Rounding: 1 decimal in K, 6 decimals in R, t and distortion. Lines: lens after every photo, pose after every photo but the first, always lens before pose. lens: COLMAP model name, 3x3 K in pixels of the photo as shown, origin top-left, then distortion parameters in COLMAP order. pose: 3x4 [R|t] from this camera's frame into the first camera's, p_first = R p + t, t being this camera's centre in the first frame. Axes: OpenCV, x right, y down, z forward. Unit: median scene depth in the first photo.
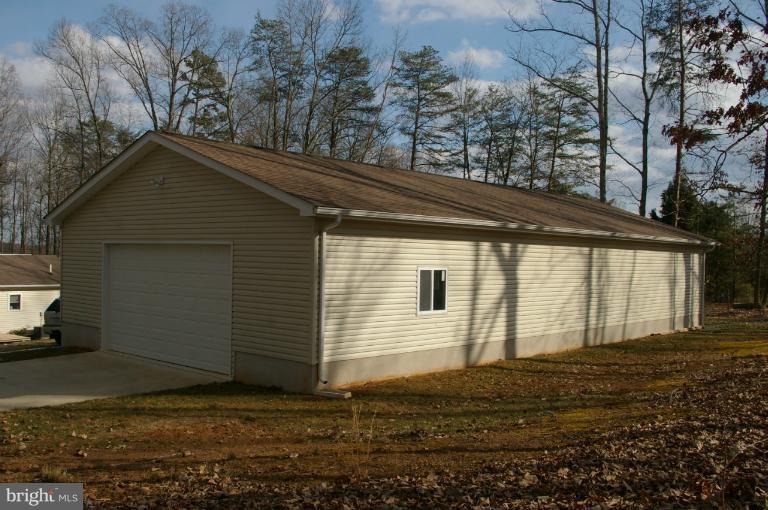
lens RADIAL K [[737.1, 0, 384.0], [0, 737.1, 255.0], [0, 0, 1]] dist [-0.062848, -0.002056]
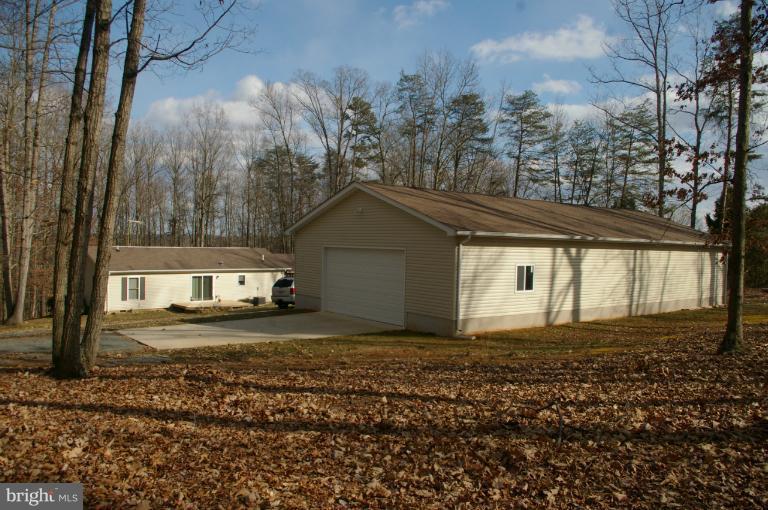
lens RADIAL K [[640.9, 0, 384.0], [0, 640.9, 255.0], [0, 0, 1]] dist [-0.073103, 0.000500]
pose [[0.985588, 0.008344, -0.168955, -0.002308], [-0.004397, 0.999709, 0.023727, -0.023072], [0.169103, -0.022642, 0.985338, -0.293832]]
